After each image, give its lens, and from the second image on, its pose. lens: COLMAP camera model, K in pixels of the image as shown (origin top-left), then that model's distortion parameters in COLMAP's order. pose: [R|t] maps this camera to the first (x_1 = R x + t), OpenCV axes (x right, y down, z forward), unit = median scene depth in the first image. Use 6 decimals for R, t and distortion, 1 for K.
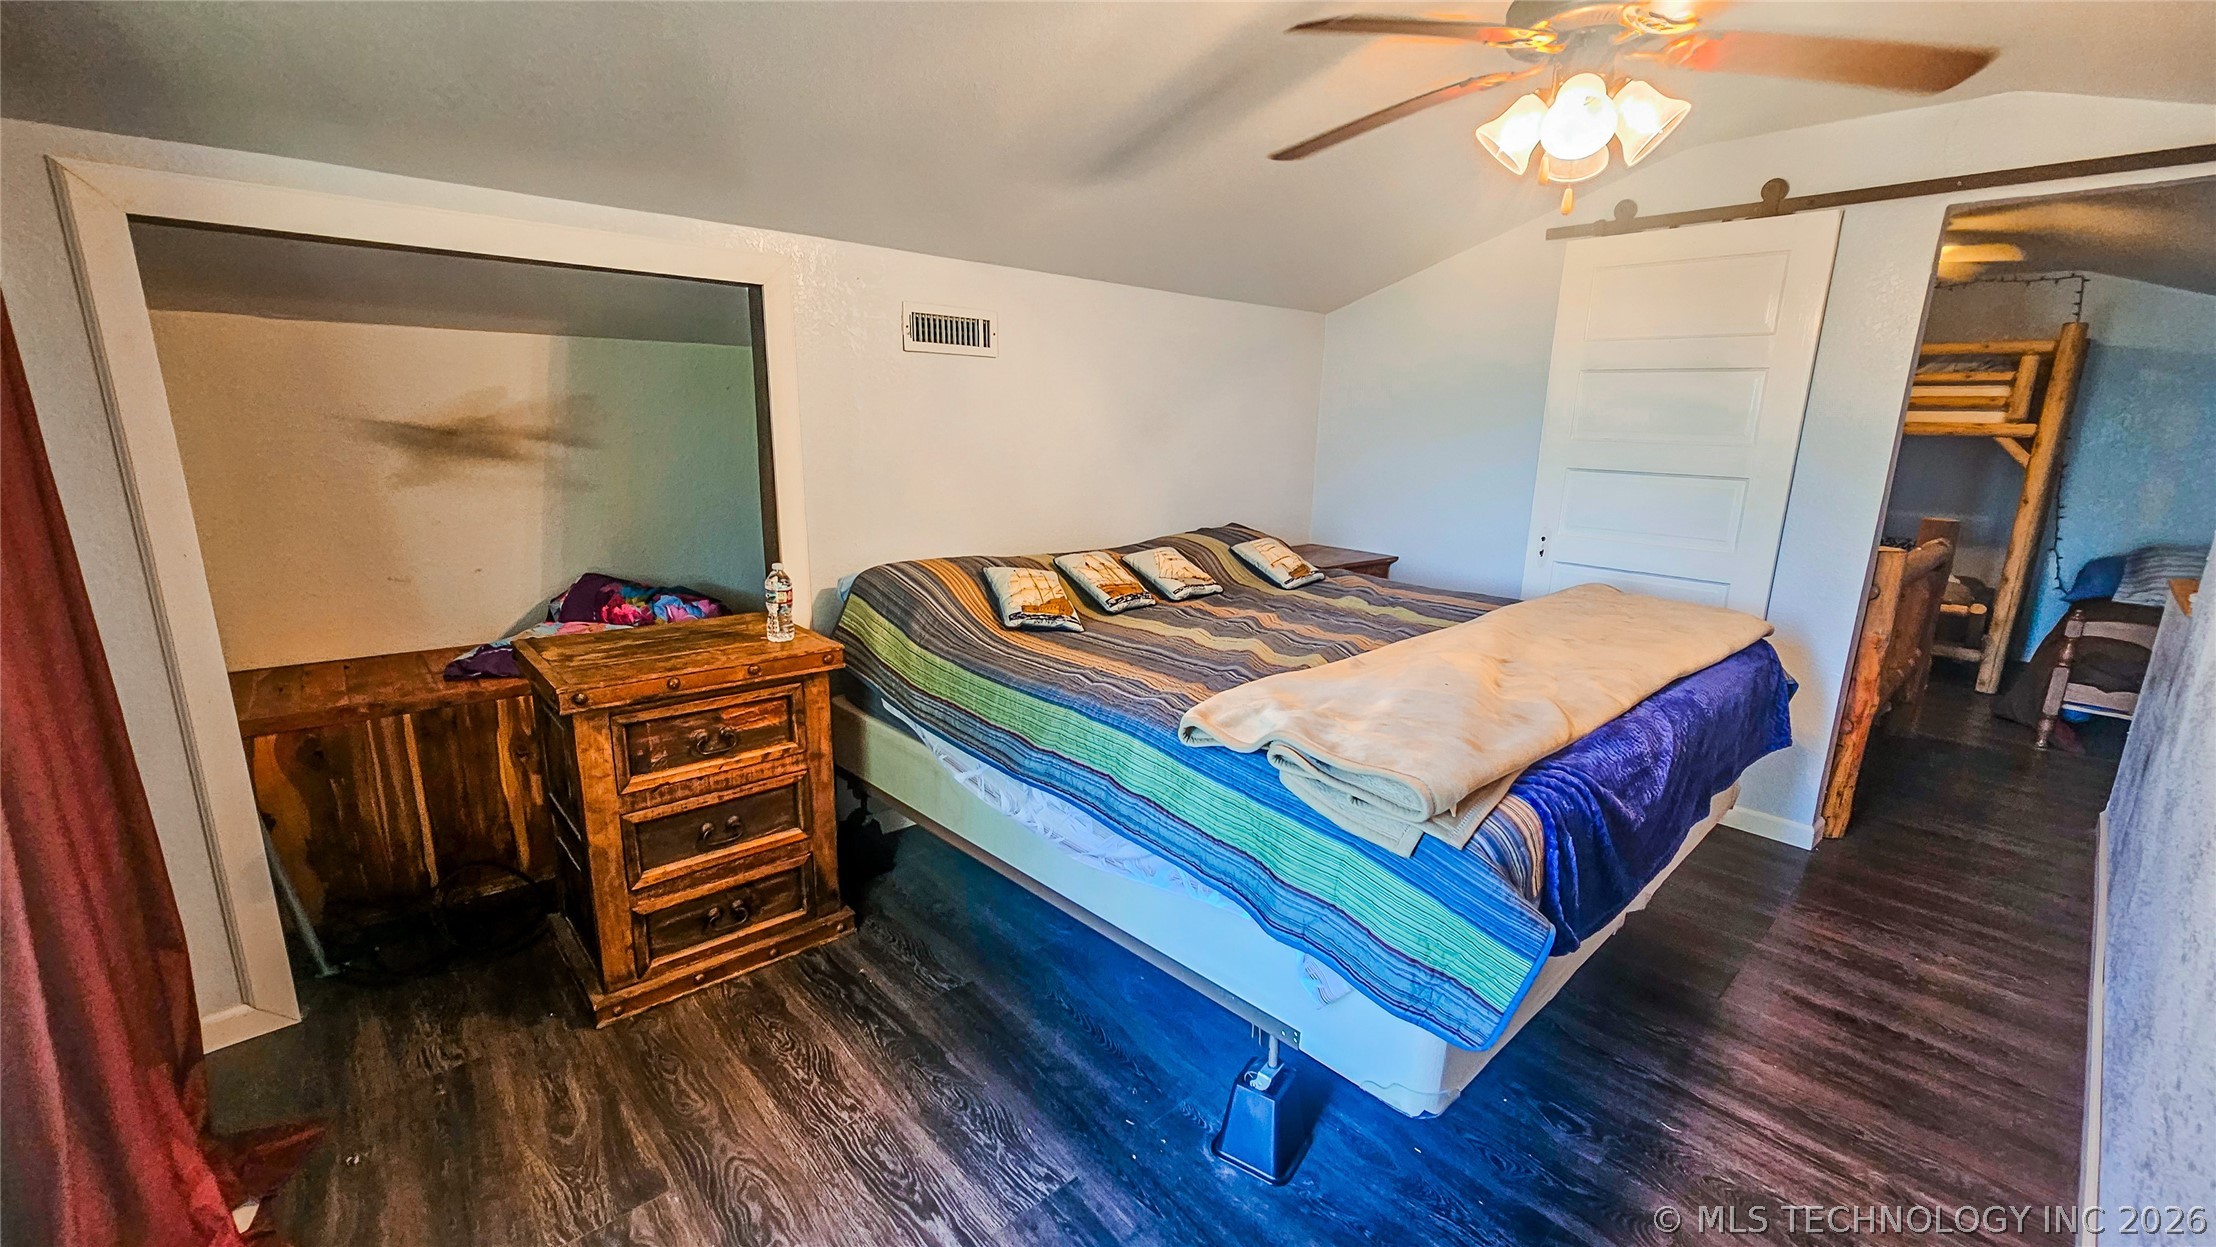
lens RADIAL K [[905.0, 0, 1116.3], [0, 905.0, 630.6], [0, 0, 1]] dist [-0.000831, 0.000020]
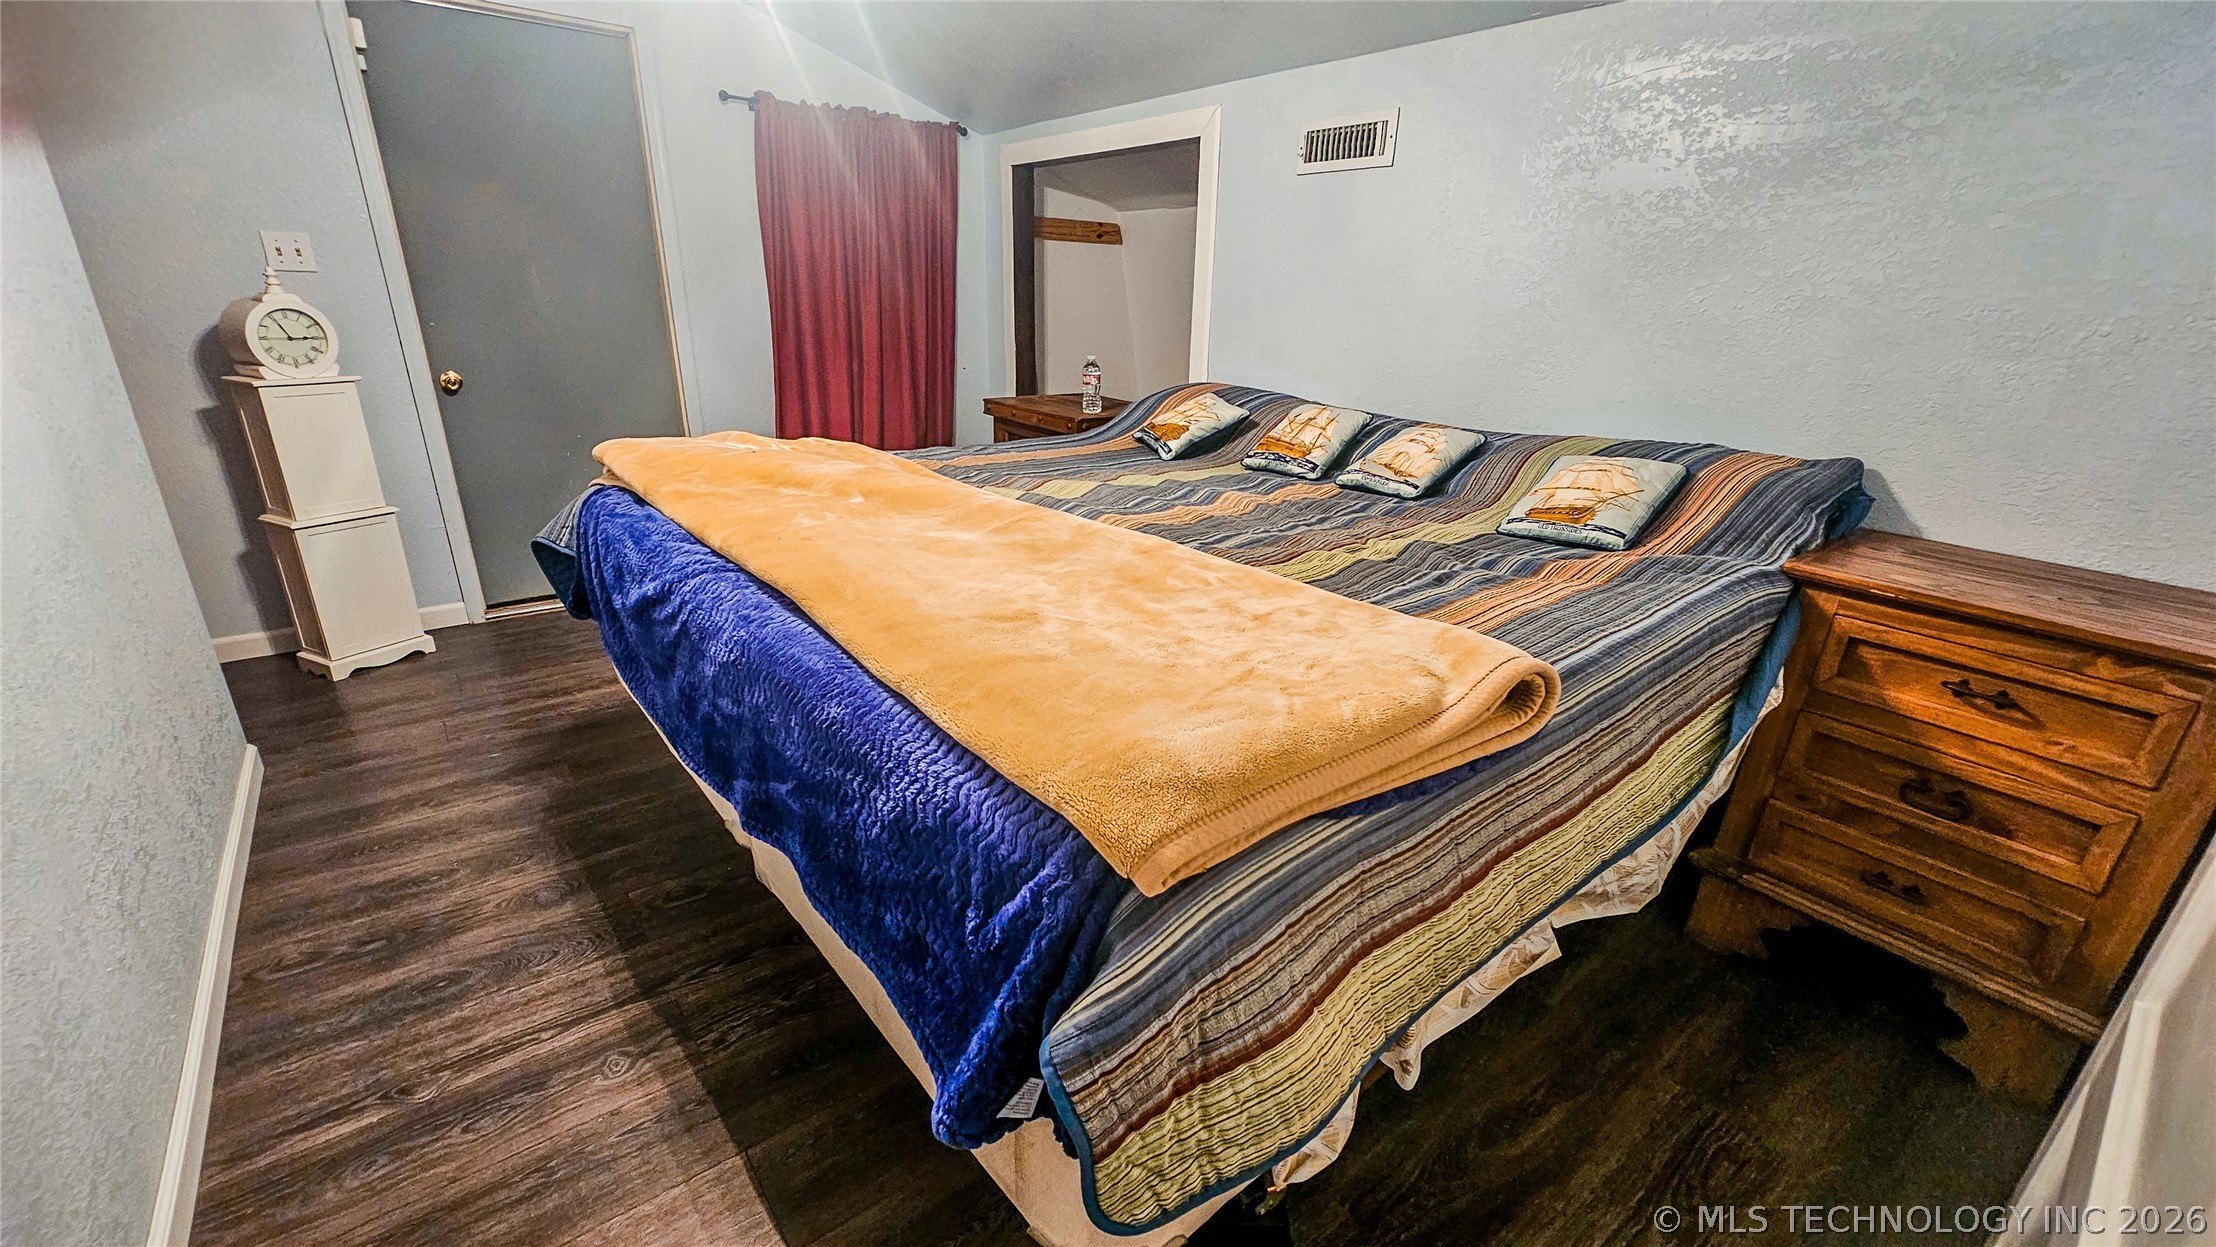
lens RADIAL K [[905.0, 0, 1115.8], [0, 905.0, 634.0], [0, 0, 1]] dist [-0.000831, 0.000020]
pose [[-0.068120, 0.334912, -0.939784, 1.334915], [-0.252398, 0.905545, 0.341005, -0.210971], [0.965223, 0.260429, 0.022846, 1.375527]]
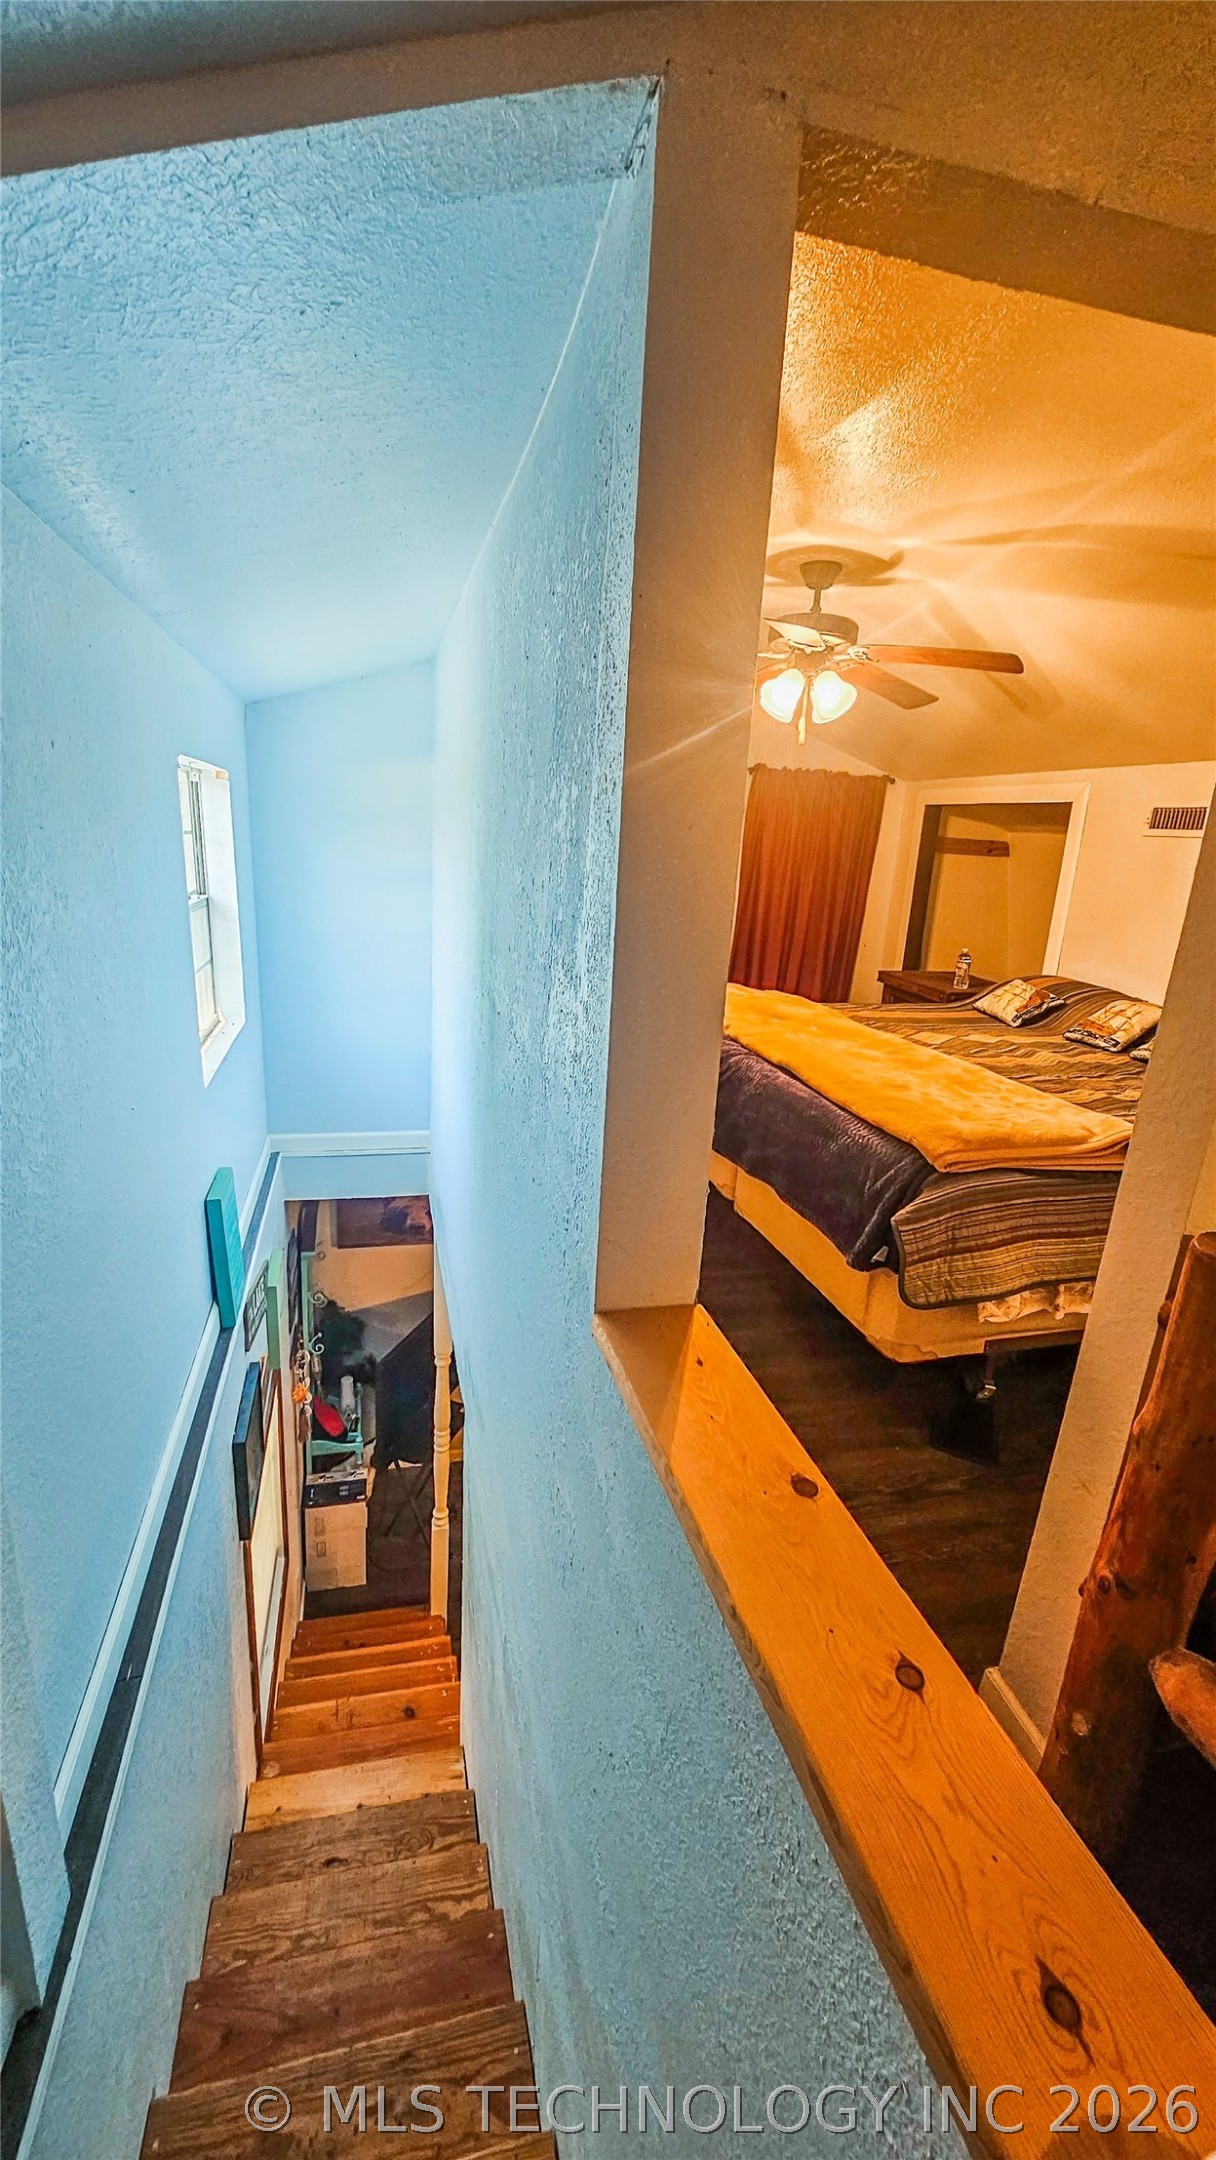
lens RADIAL K [[882.2, 0, 599.9], [0, 882.2, 1084.0], [0, 0, 1]] dist [-0.000831, 0.000020]
pose [[-0.477420, 0.198692, -0.855915, 2.073806], [-0.257973, 0.899474, 0.352699, -0.344650], [0.839952, 0.389188, -0.378170, 1.441962]]
